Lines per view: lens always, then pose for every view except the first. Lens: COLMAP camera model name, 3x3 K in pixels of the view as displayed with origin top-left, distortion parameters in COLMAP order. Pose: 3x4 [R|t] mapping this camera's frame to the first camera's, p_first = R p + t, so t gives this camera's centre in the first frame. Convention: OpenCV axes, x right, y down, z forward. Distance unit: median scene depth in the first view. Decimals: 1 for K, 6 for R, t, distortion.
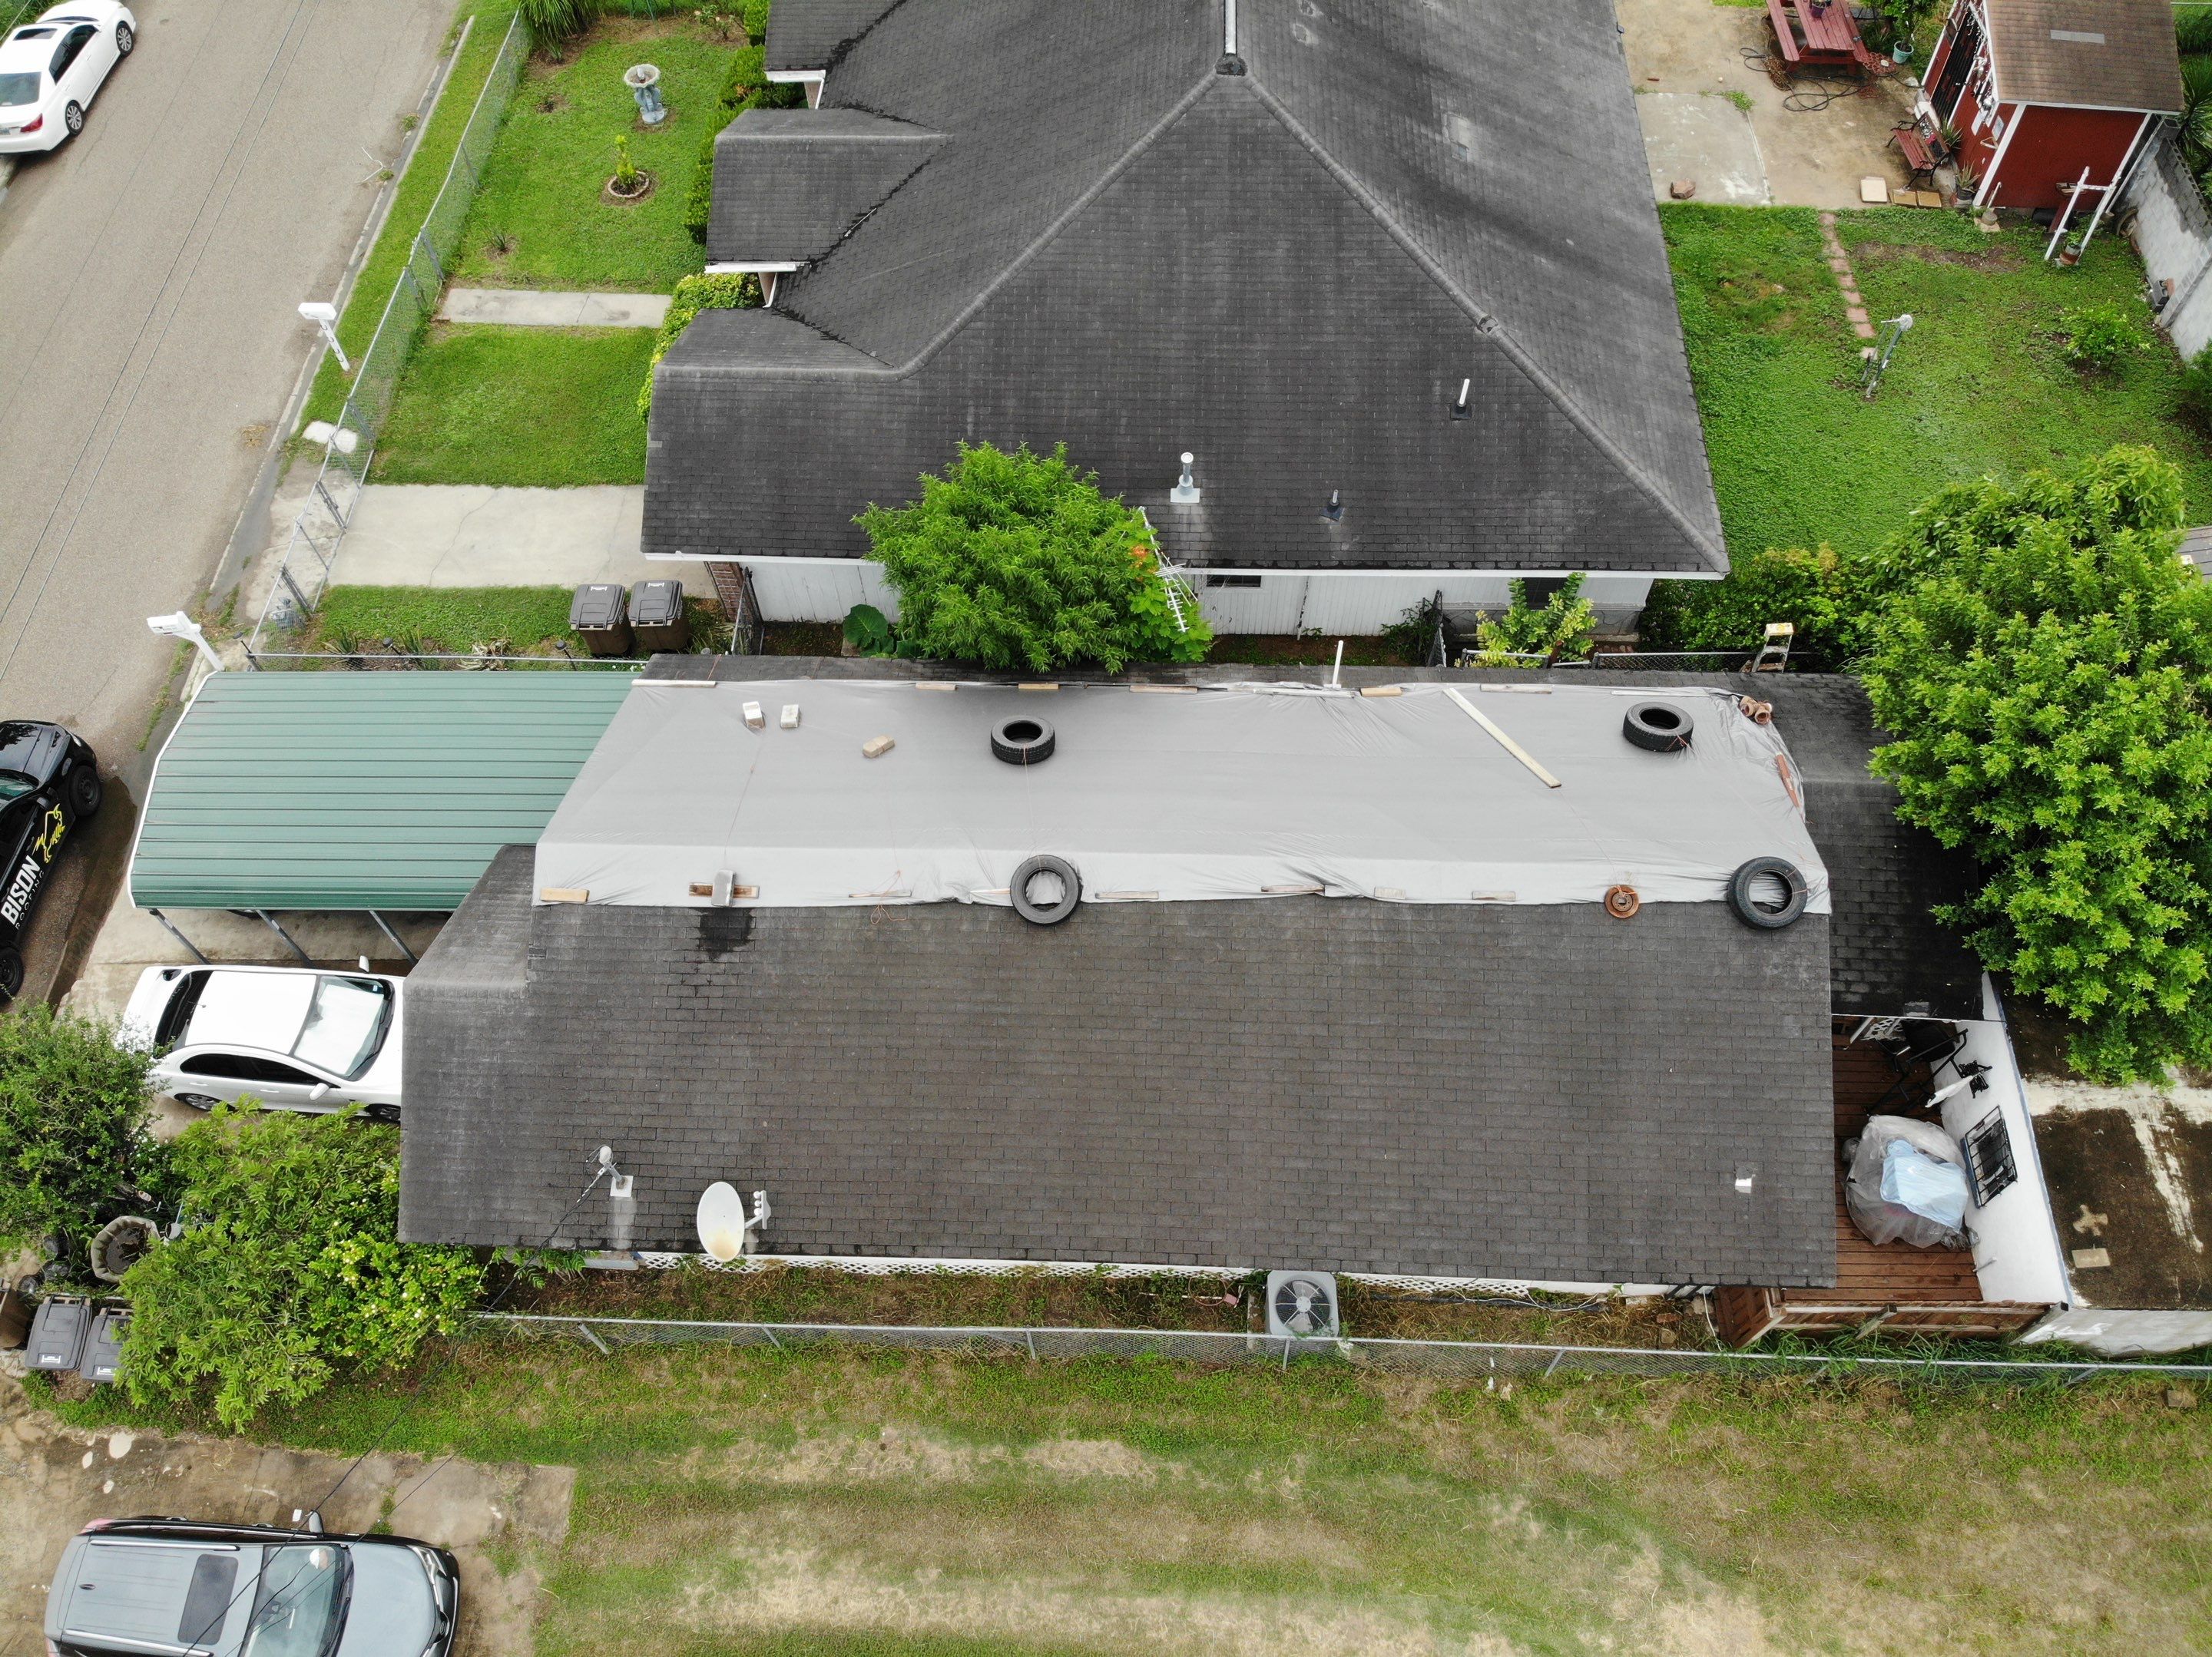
lens RADIAL K [[1639.5, 0, 1086.8], [0, 1639.5, 824.9], [0, 0, 1]] dist [0.034330, -0.128869]
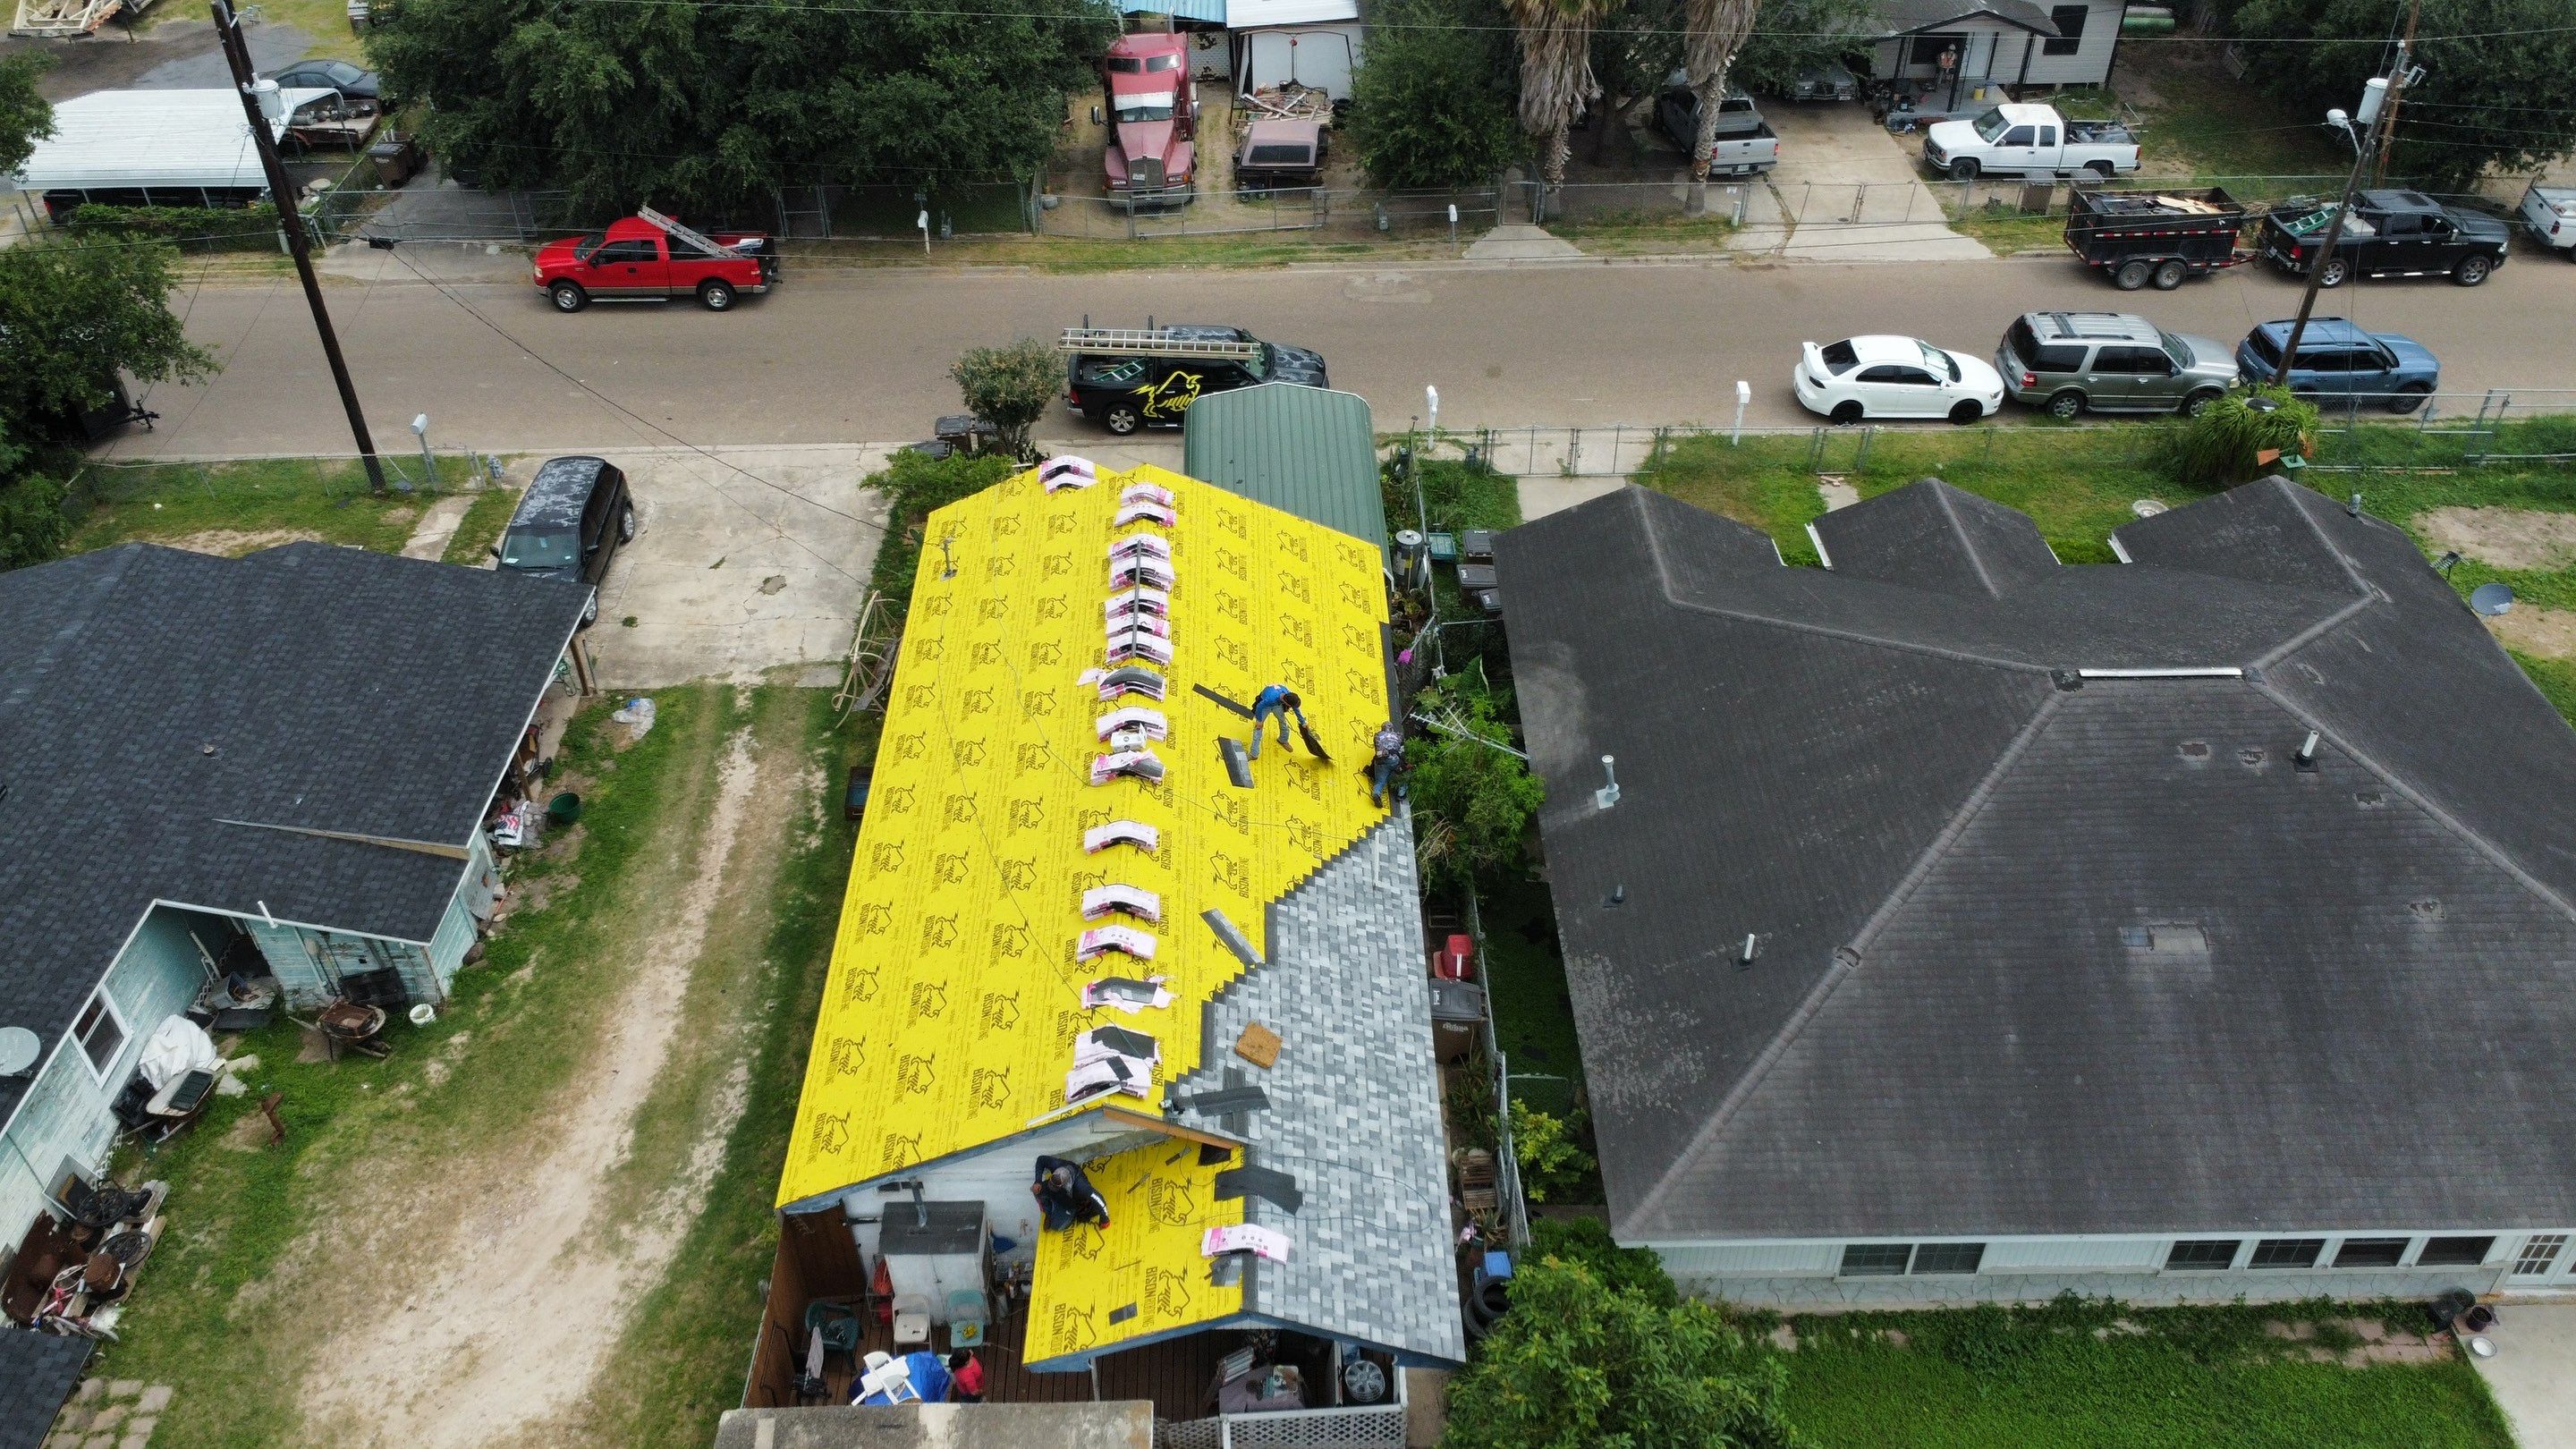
lens RADIAL K [[1951.4, 0, 1294.2], [0, 1951.4, 699.6], [0, 0, 1]] dist [0.005505, -0.013874]
pose [[0.068910, 0.636347, -0.768319, 0.942325], [-0.847349, 0.443819, 0.291588, -0.416633], [0.526546, 0.630941, 0.569792, 0.140767]]
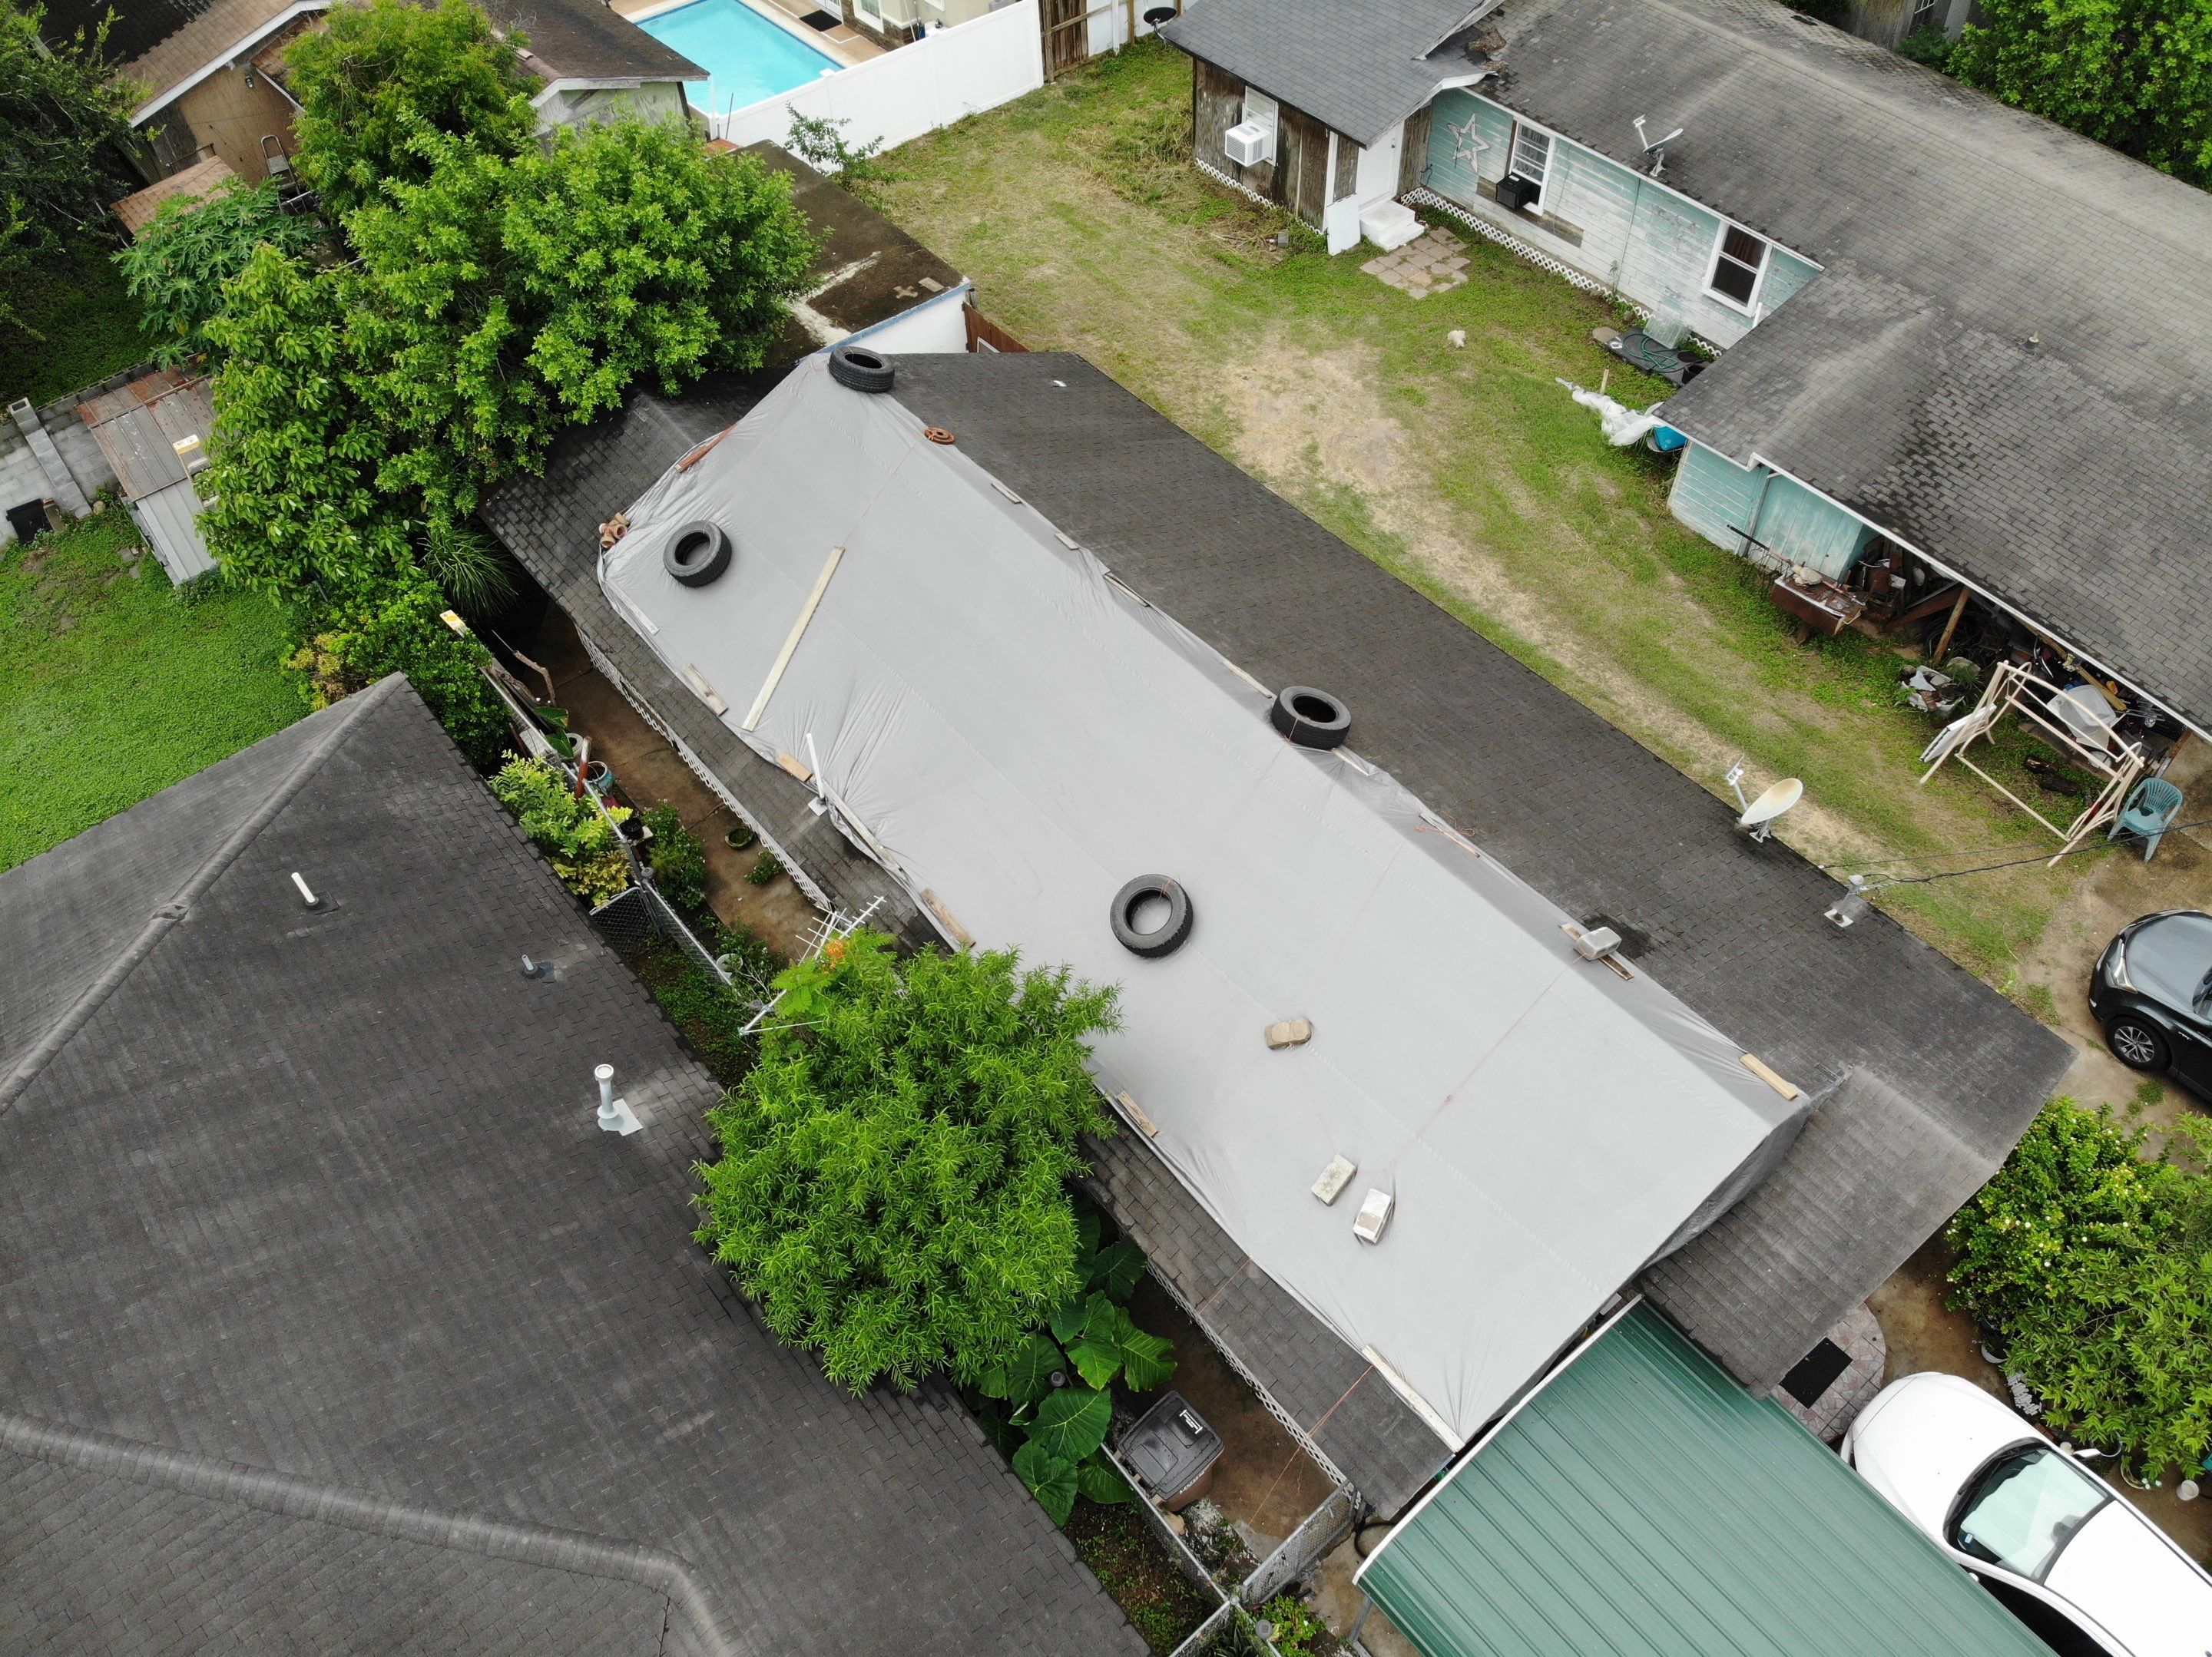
lens RADIAL K [[1639.5, 0, 1127.4], [0, 1639.5, 838.0], [0, 0, 1]] dist [0.034330, -0.128869]
pose [[-0.674608, -0.542361, 0.500748, -0.341087], [0.648360, -0.111050, 0.753192, -0.545408], [-0.352894, 0.832774, 0.426560, 0.537336]]
